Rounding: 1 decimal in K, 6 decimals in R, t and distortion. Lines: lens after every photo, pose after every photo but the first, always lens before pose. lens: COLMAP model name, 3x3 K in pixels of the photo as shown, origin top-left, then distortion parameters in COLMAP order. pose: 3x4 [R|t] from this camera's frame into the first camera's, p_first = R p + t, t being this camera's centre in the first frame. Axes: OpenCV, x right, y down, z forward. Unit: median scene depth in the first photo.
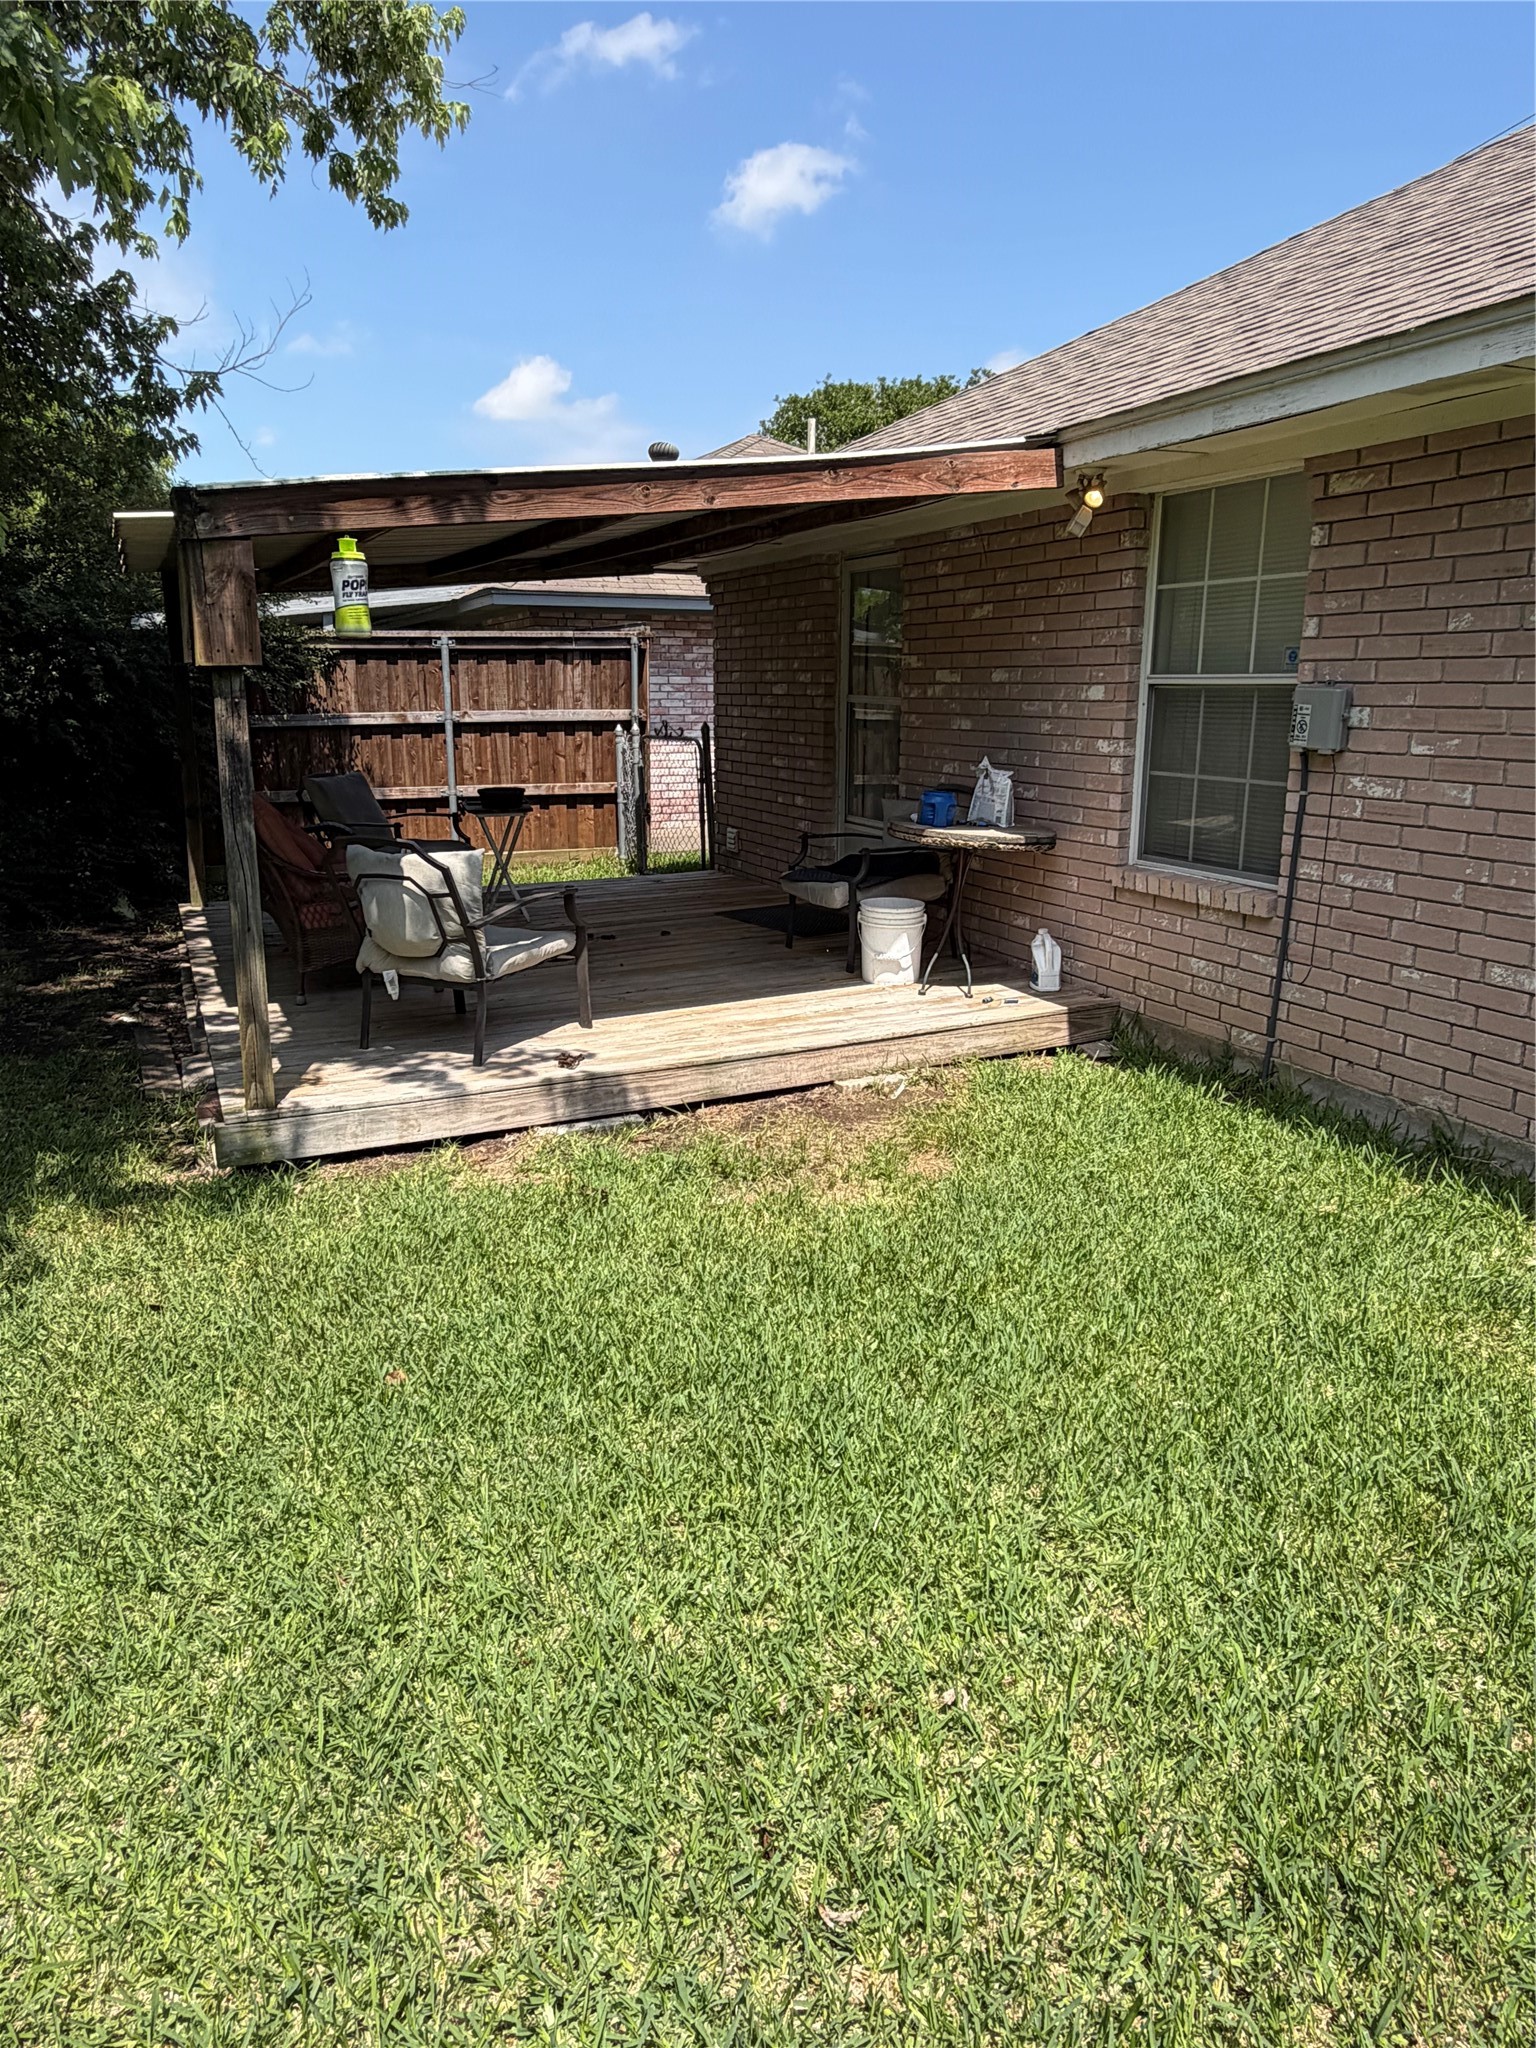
lens RADIAL K [[1304.7, 0, 755.9], [0, 1304.7, 1025.1], [0, 0, 1]] dist [-0.004502, 0.006728]
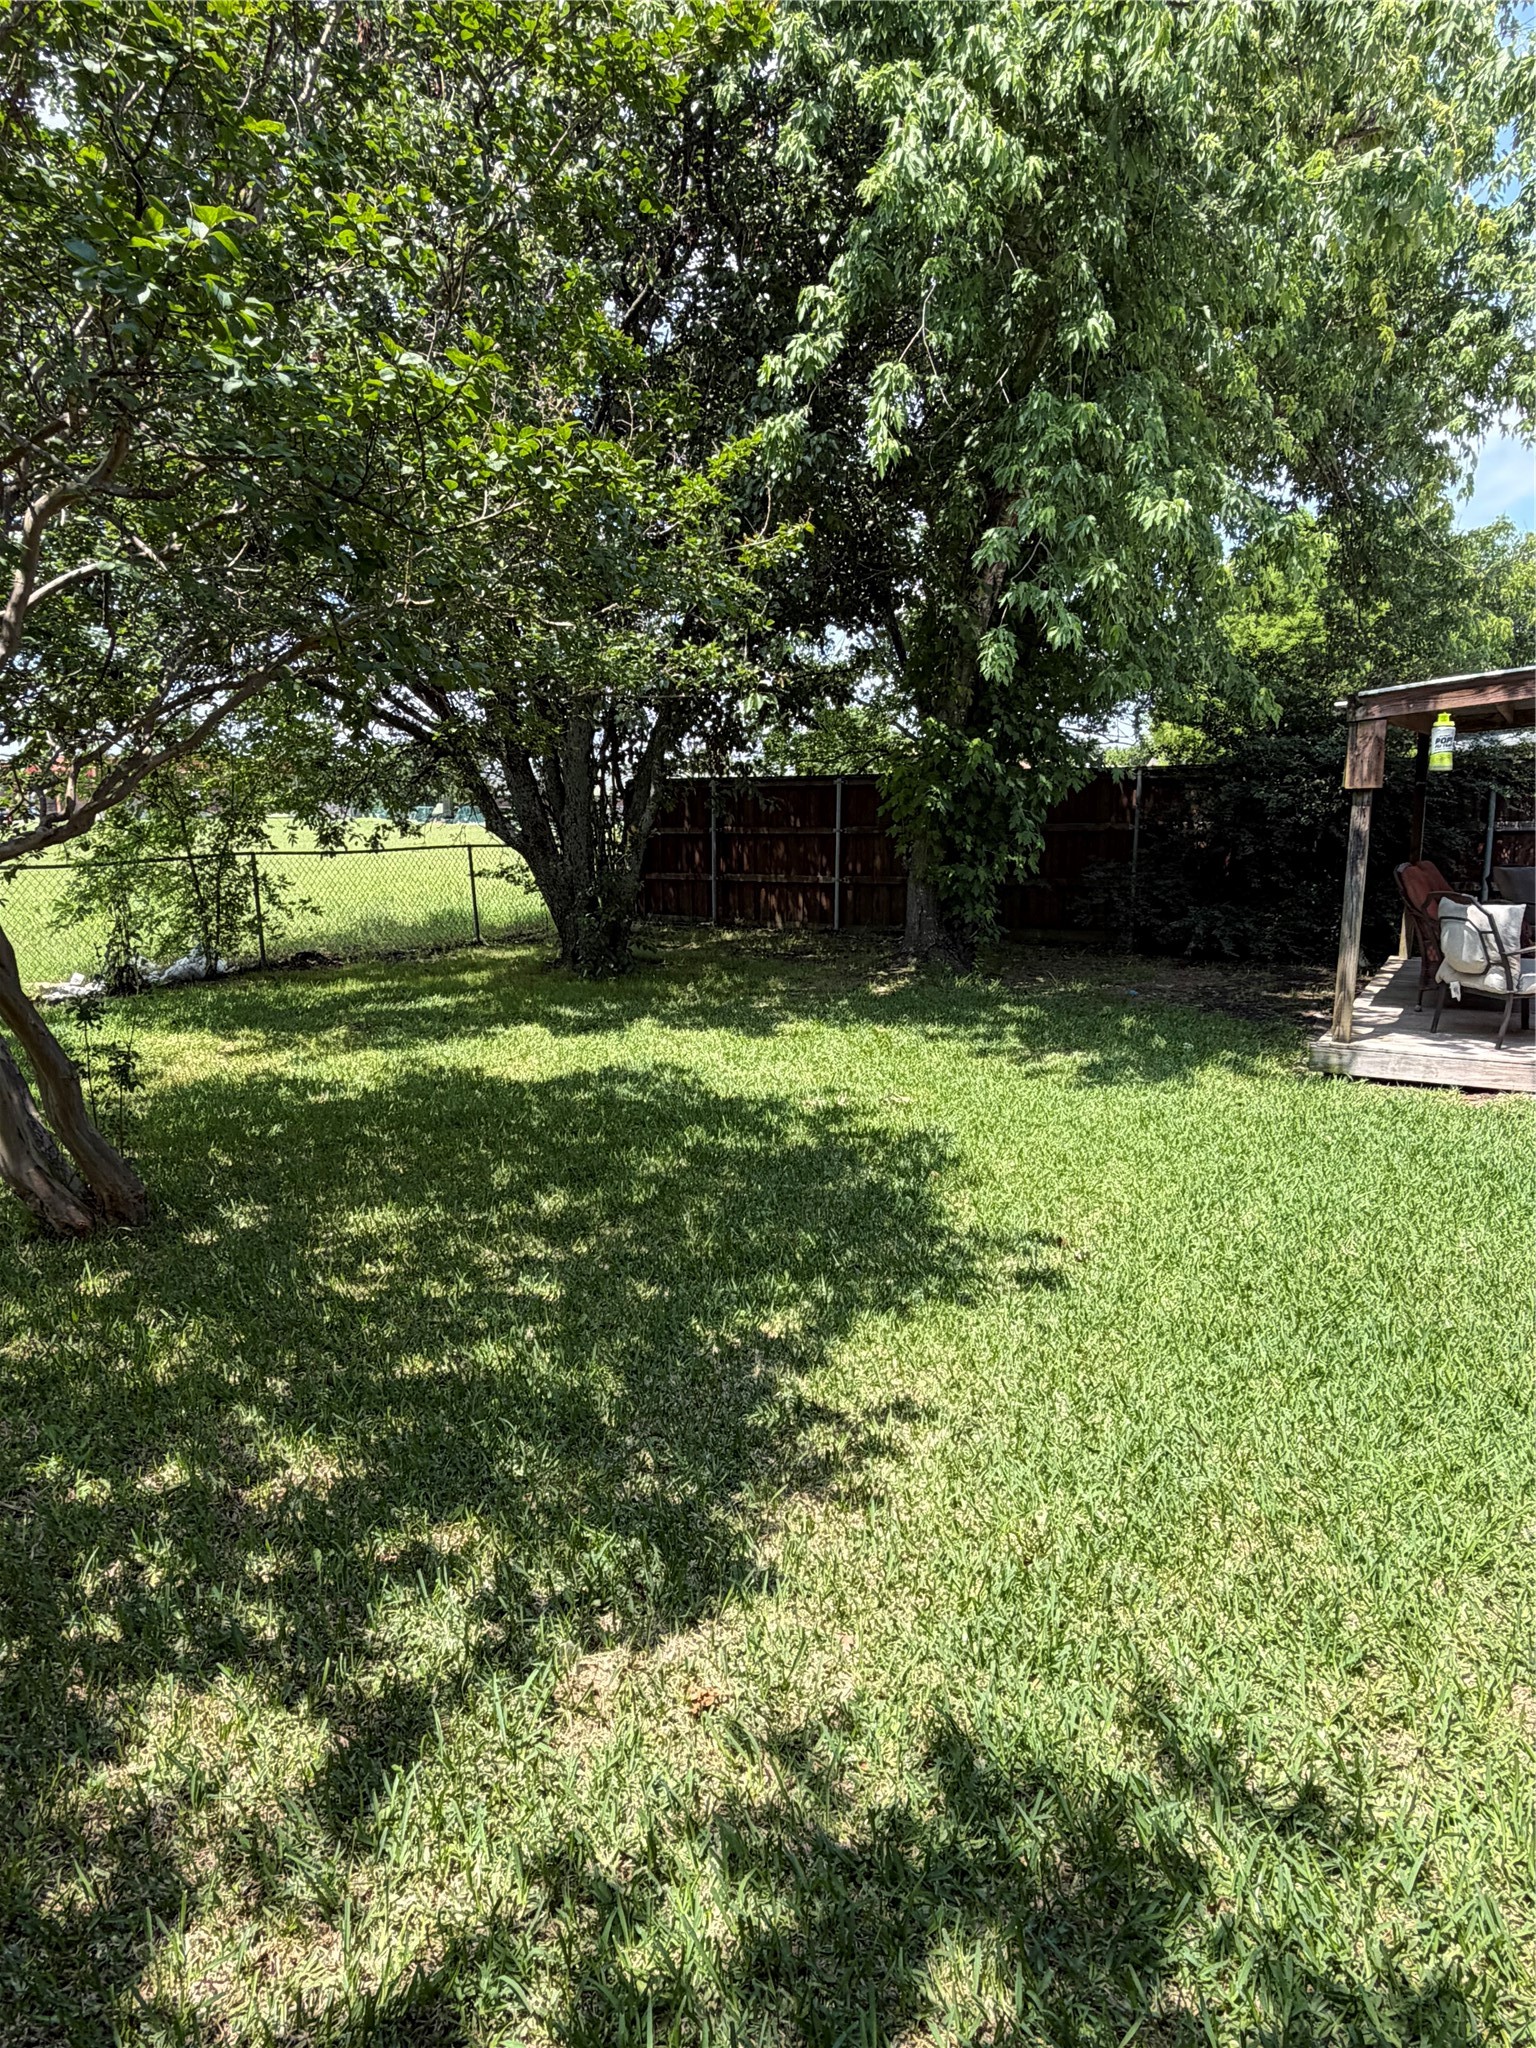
lens RADIAL K [[1304.7, 0, 767.2], [0, 1304.7, 1020.0], [0, 0, 1]] dist [-0.004502, 0.006728]
pose [[0.568067, 0.127601, -0.813030, 0.527928], [-0.200450, 0.979608, 0.013690, 0.147705], [0.798198, 0.155195, 0.582061, -0.542928]]
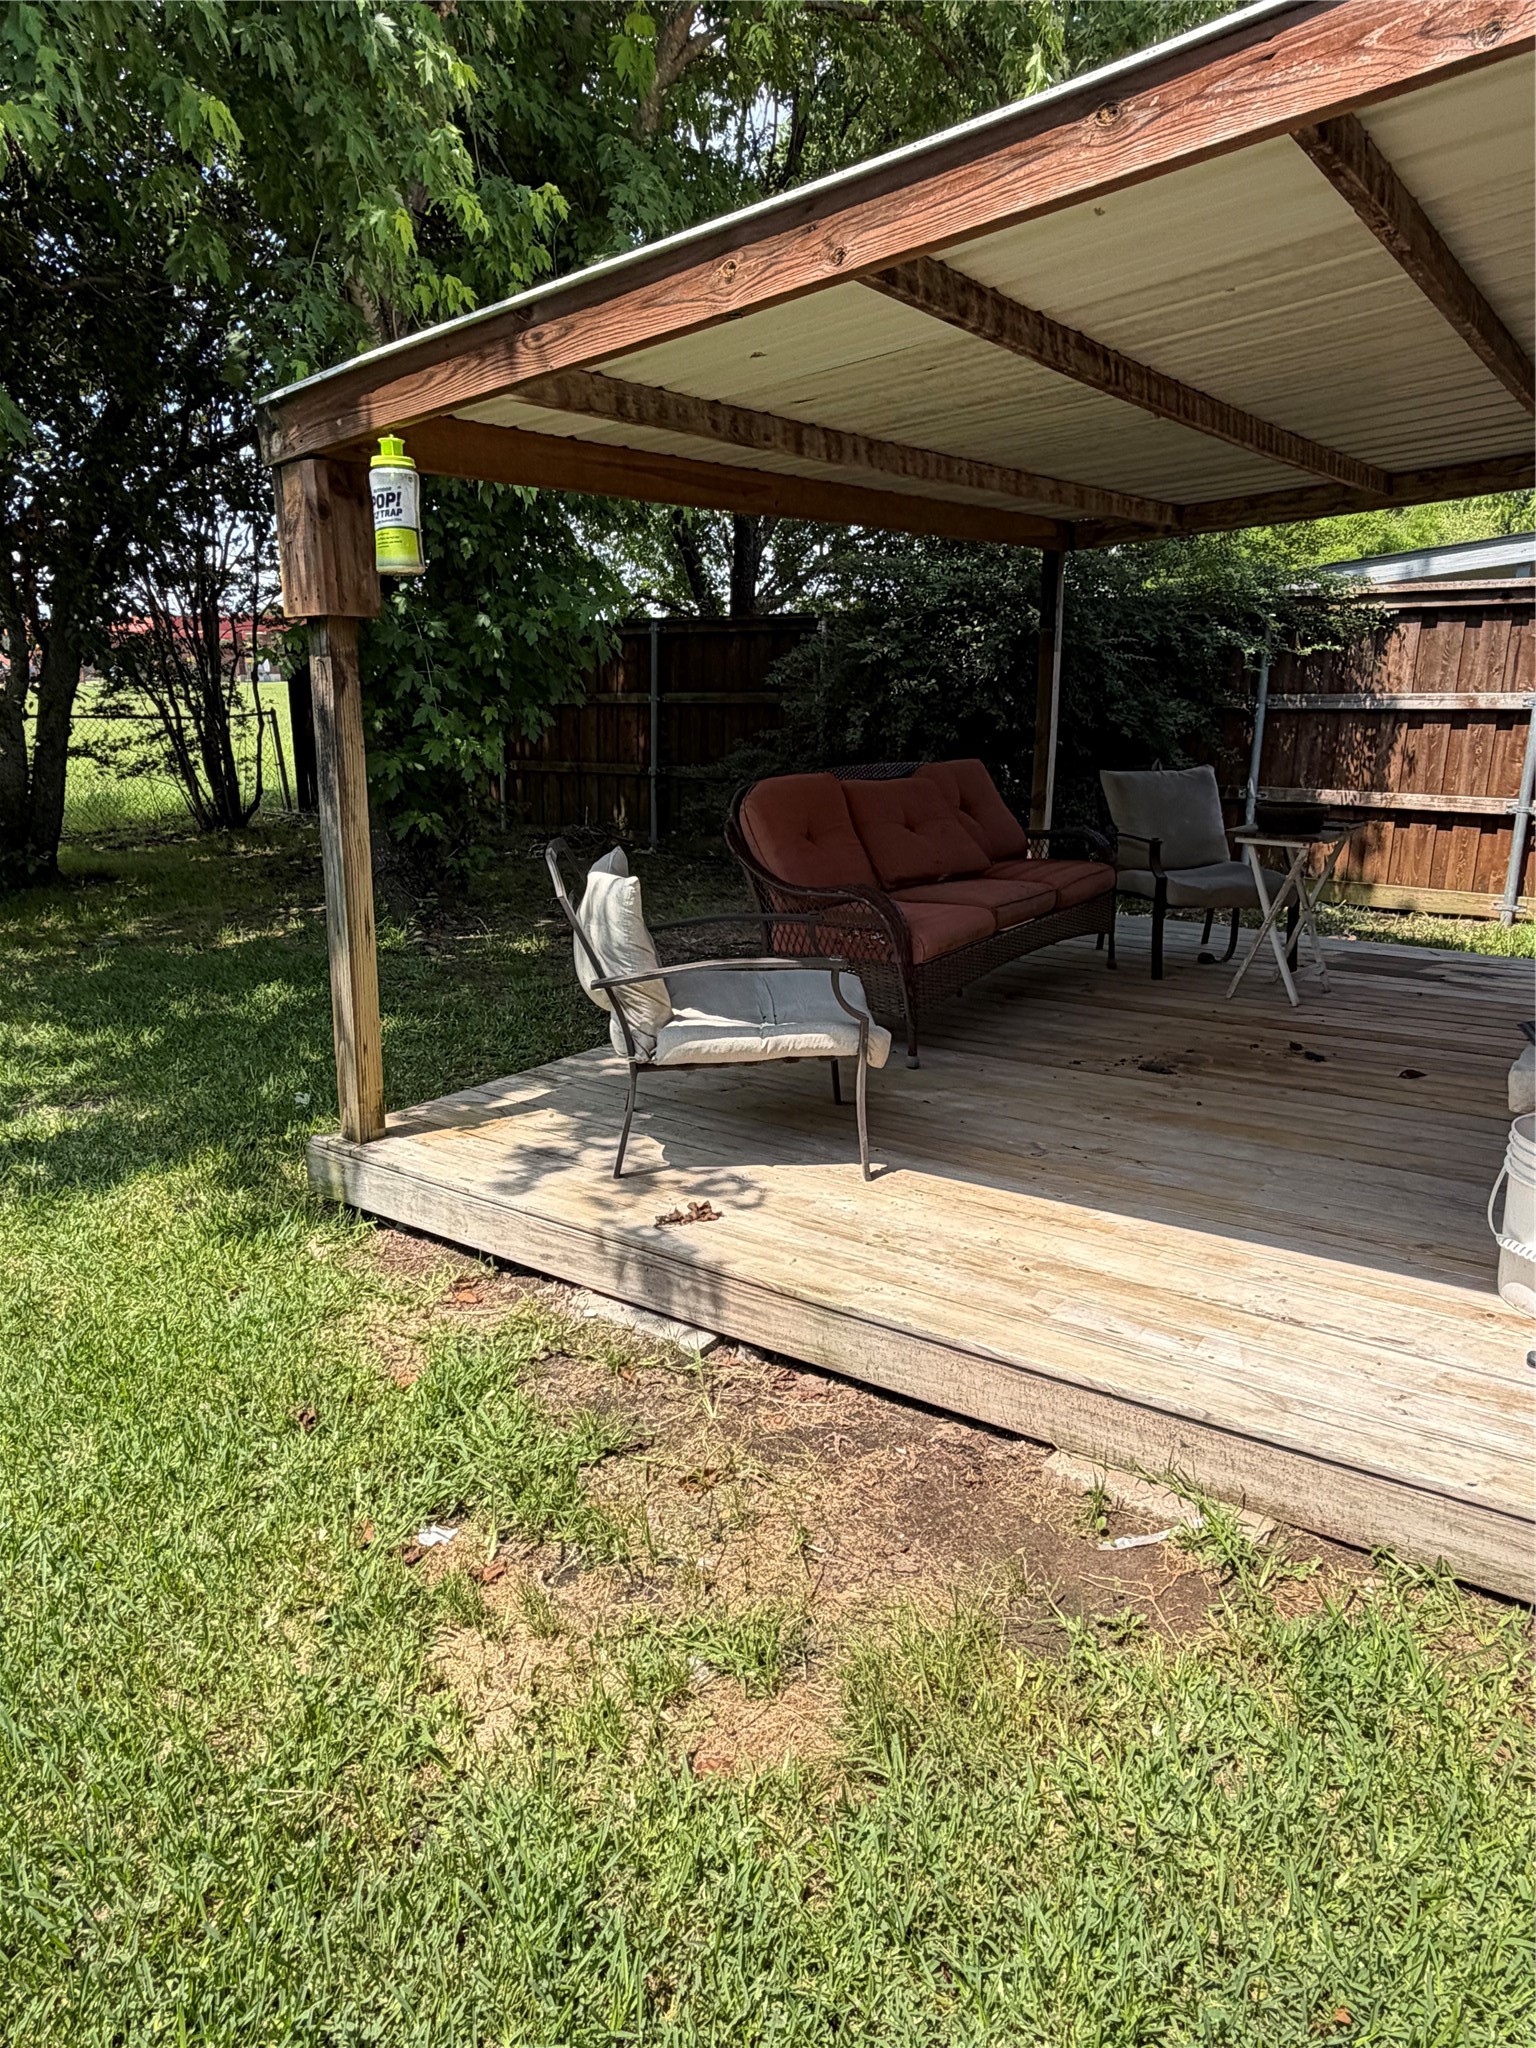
lens RADIAL K [[1304.7, 0, 765.9], [0, 1304.7, 1011.2], [0, 0, 1]] dist [-0.004502, 0.006728]
pose [[0.487230, 0.217581, -0.845734, 0.419136], [-0.218008, 0.968106, 0.123468, -0.164745], [0.845624, 0.124219, 0.519124, 0.709819]]
